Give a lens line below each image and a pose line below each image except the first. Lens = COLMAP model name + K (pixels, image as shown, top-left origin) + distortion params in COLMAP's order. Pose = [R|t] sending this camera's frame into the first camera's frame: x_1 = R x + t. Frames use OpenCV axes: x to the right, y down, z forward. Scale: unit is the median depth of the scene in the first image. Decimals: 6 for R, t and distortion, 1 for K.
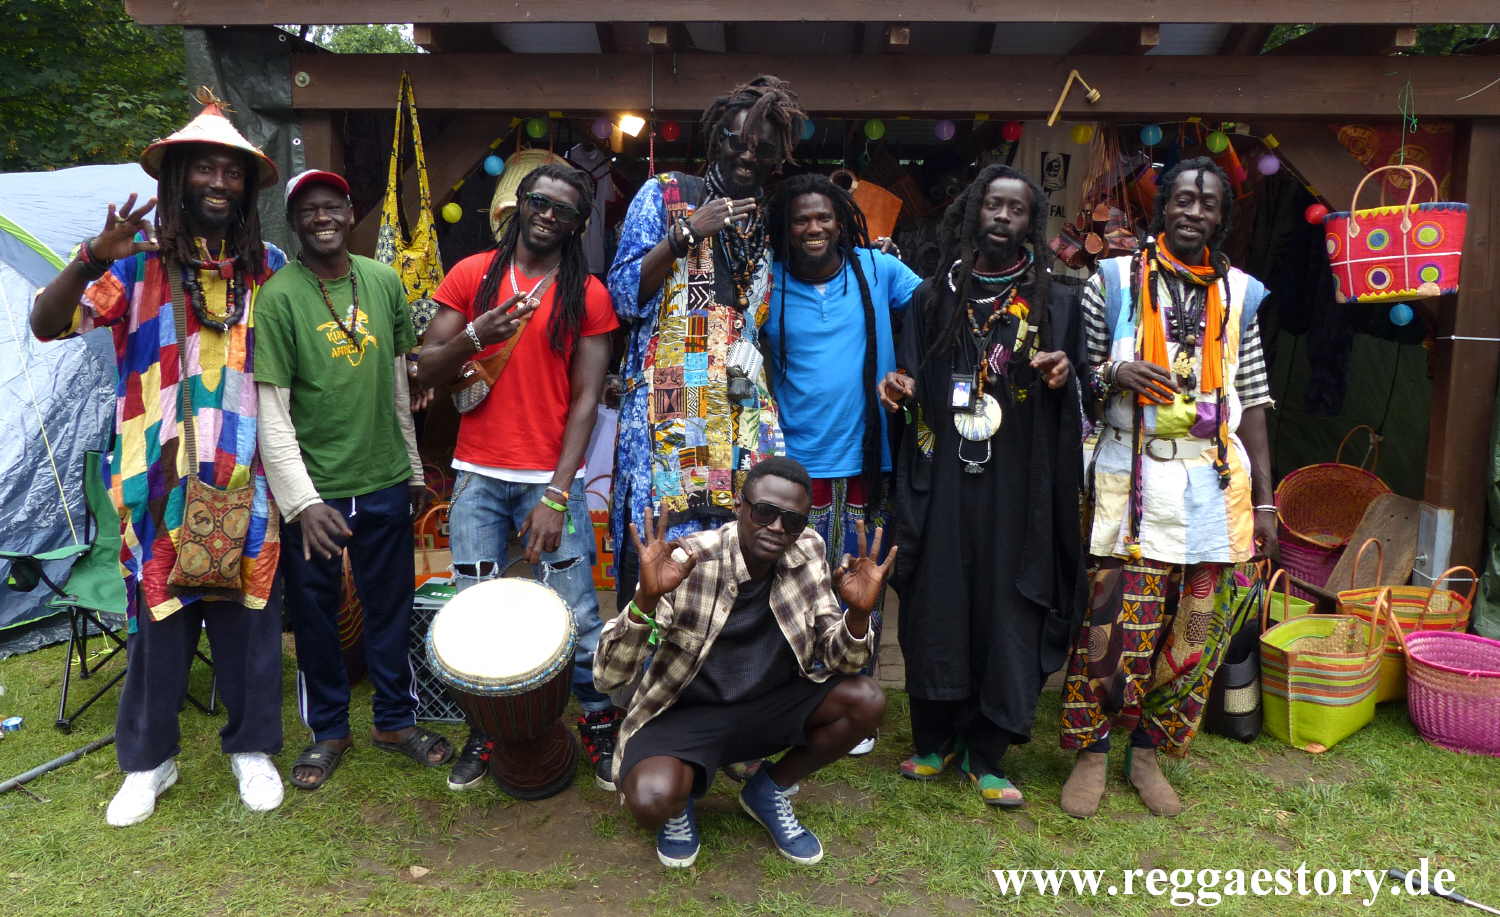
lens RADIAL K [[1170.4, 0, 746.3], [0, 1170.4, 371.5], [0, 0, 1]] dist [-0.006735, -0.002256]
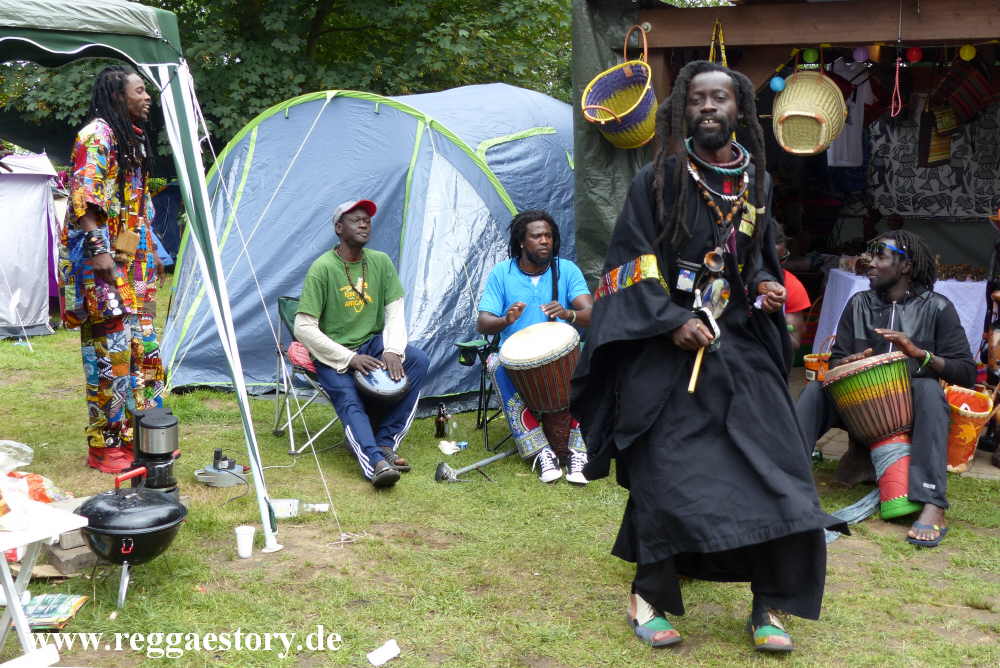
lens RADIAL K [[1229.7, 0, 500.9], [0, 1229.7, 305.2], [0, 0, 1]] dist [-0.019507, 0.028203]
pose [[0.920591, 0.046728, -0.387723, 0.054866], [-0.037883, 0.998819, 0.030428, 0.049987], [0.388687, -0.013323, 0.921273, -0.451811]]
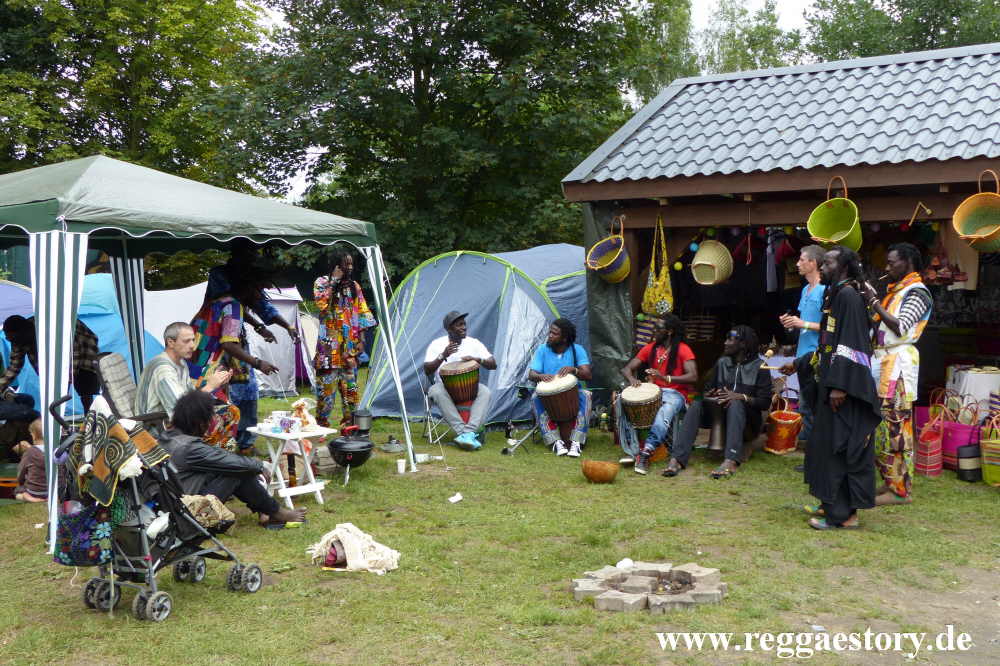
lens RADIAL K [[1046.8, 0, 500.0], [0, 1046.8, 333.0], [0, 0, 1]] dist [0.004985, 0.004495]
pose [[0.859463, 0.014935, -0.510980, 0.581441], [-0.042211, 0.998233, -0.041821, 0.119025], [0.509452, 0.057513, 0.858575, -1.133830]]
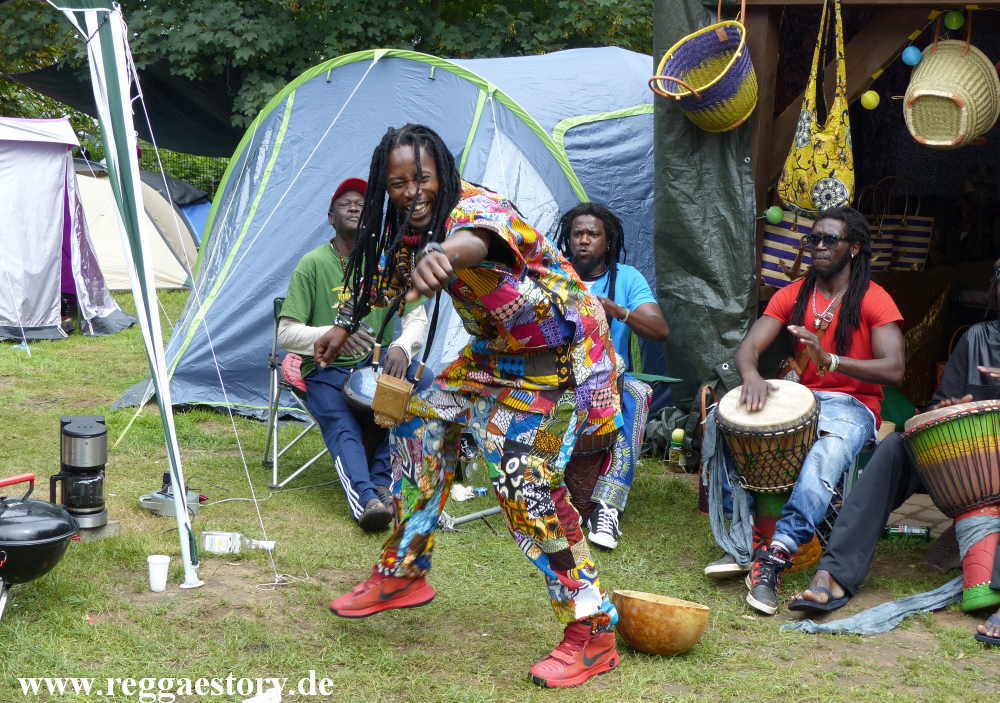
lens RADIAL K [[1643.9, 0, 500.0], [0, 1643.9, 351.5], [0, 0, 1]] dist [-0.006154, -0.022382]
pose [[0.850424, 0.096399, -0.517191, 0.265956], [-0.086589, 0.995310, 0.043136, 0.058728], [0.518924, 0.008099, 0.854782, -0.465708]]
